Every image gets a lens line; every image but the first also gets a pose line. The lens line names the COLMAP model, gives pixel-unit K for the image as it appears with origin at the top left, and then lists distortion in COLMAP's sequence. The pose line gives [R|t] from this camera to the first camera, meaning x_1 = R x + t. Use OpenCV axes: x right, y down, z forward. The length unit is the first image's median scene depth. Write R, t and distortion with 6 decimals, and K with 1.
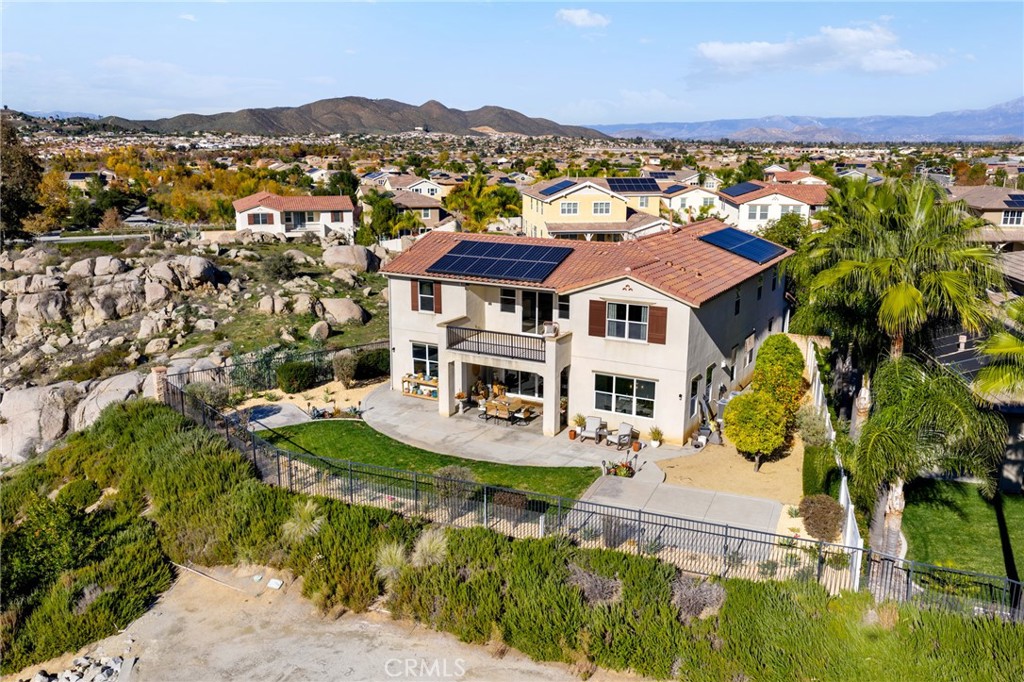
lens RADIAL K [[841.1, 0, 512.0], [0, 841.1, 341.0], [0, 0, 1]] dist [0.007627, -0.010004]
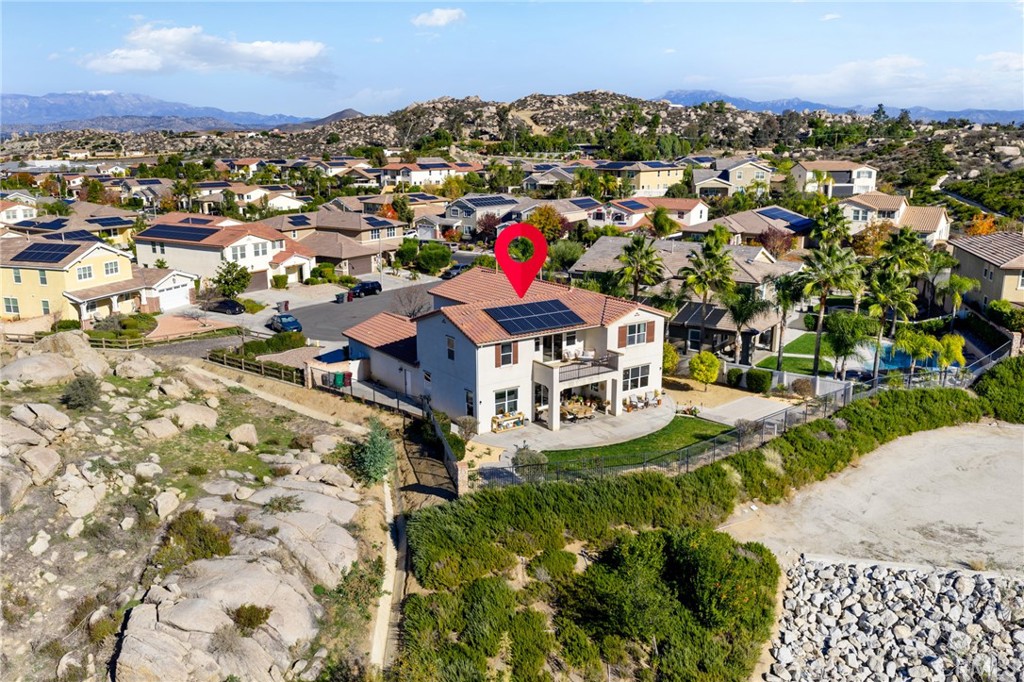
lens RADIAL K [[841.1, 0, 512.0], [0, 841.1, 341.0], [0, 0, 1]] dist [0.007627, -0.010004]
pose [[0.435107, -0.214348, 0.874492, -1.262107], [0.209922, 0.968633, 0.132975, -0.249376], [-0.875565, 0.125717, 0.466455, 0.370369]]
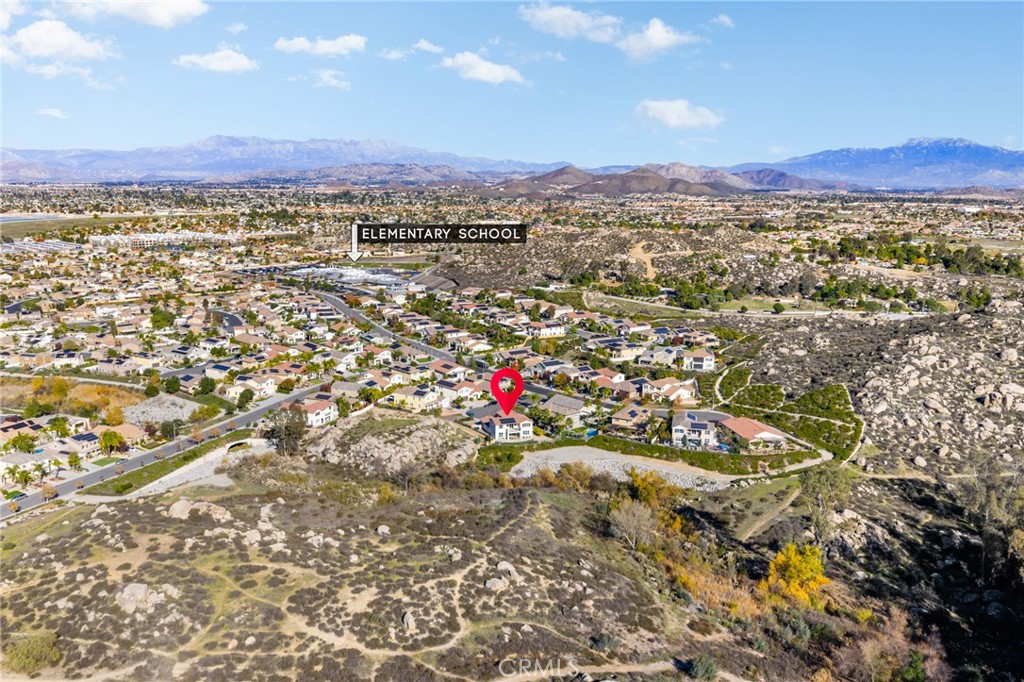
lens RADIAL K [[841.1, 0, 512.0], [0, 841.1, 341.0], [0, 0, 1]] dist [0.007627, -0.010004]
pose [[0.649040, -0.136689, 0.748374, -6.168174], [0.164732, 0.985638, 0.037158, -1.185587], [-0.742705, 0.099164, 0.662236, -4.696001]]
